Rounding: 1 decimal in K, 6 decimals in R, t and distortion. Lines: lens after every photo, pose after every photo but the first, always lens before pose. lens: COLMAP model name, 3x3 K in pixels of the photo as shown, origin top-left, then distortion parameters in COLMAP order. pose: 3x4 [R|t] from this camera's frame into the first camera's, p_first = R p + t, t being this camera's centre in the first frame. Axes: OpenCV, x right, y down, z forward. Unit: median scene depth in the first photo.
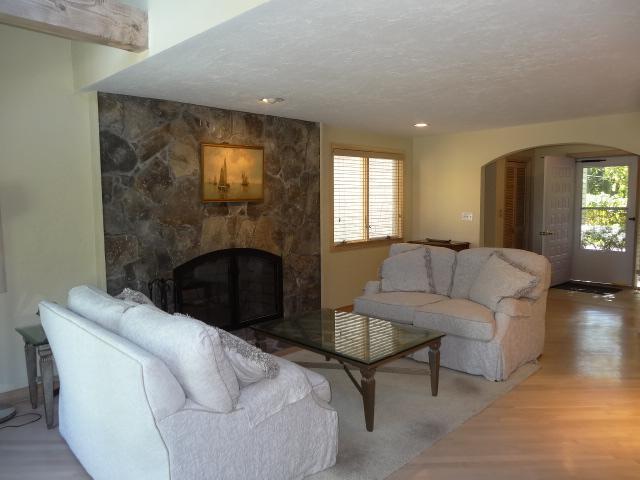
lens RADIAL K [[469.2, 0, 320.0], [0, 469.2, 240.0], [0, 0, 1]] dist [-0.000661, 0.002542]
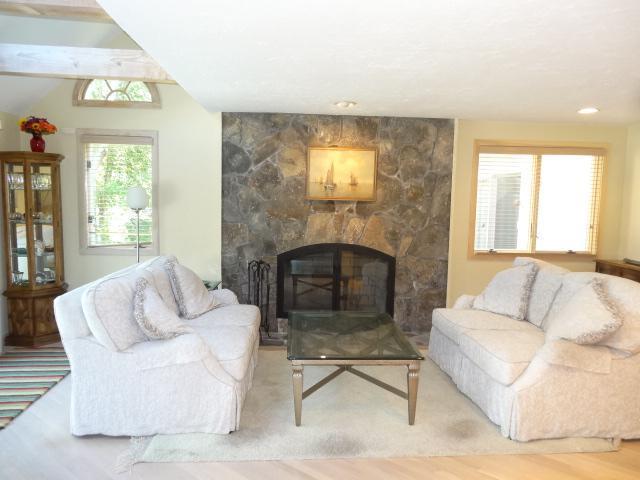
lens RADIAL K [[469.2, 0, 320.0], [0, 469.2, 240.0], [0, 0, 1]] dist [-0.000661, 0.002542]
pose [[0.759414, 0.087236, -0.644733, 0.489632], [-0.087035, 0.995685, 0.032205, -0.021265], [0.644760, 0.031658, 0.763729, 0.150123]]
